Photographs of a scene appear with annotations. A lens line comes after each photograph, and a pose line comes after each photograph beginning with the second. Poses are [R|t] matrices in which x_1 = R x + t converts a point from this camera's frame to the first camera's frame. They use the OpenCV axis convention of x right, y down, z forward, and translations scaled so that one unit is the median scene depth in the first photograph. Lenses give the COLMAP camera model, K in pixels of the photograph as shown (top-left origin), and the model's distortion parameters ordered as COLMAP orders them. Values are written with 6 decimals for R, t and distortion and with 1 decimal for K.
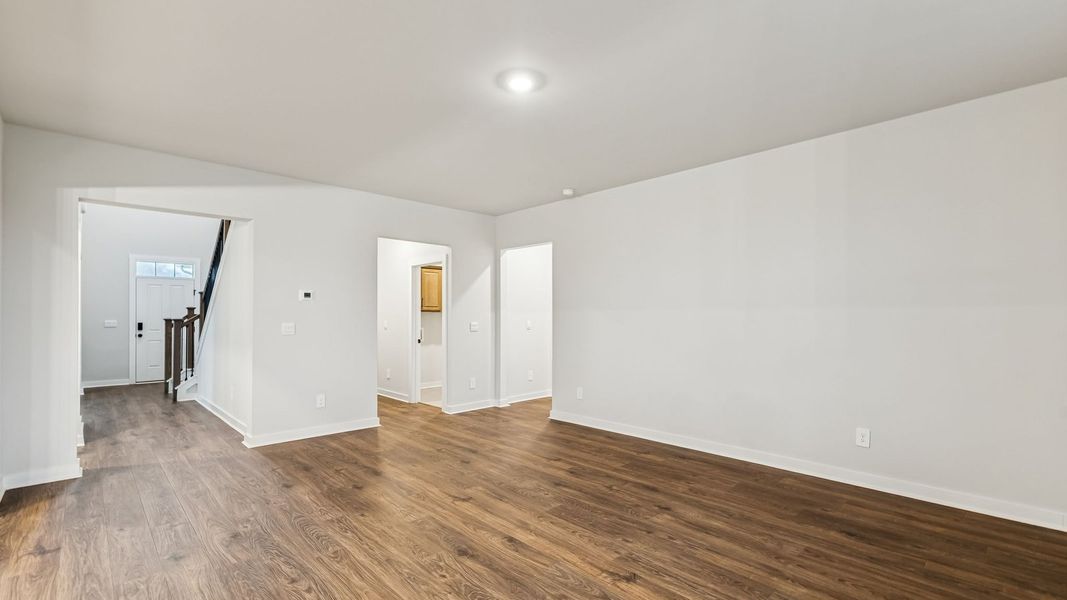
lens RADIAL K [[457.5, 0, 539.0], [0, 457.5, 308.3], [0, 0, 1]] dist [0.002658, 0.000189]
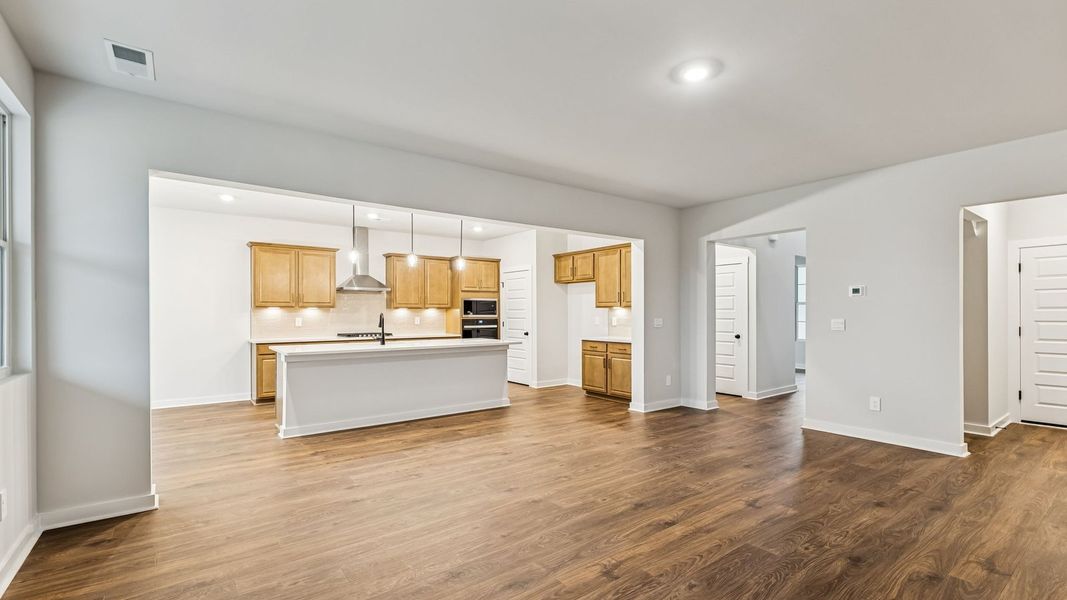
lens RADIAL K [[457.5, 0, 533.8], [0, 457.5, 309.8], [0, 0, 1]] dist [0.002658, 0.000189]
pose [[-0.100611, -0.009601, -0.994879, 0.912406], [0.021145, 0.999707, -0.011786, 0.013642], [0.994701, -0.022222, -0.100379, 0.710974]]
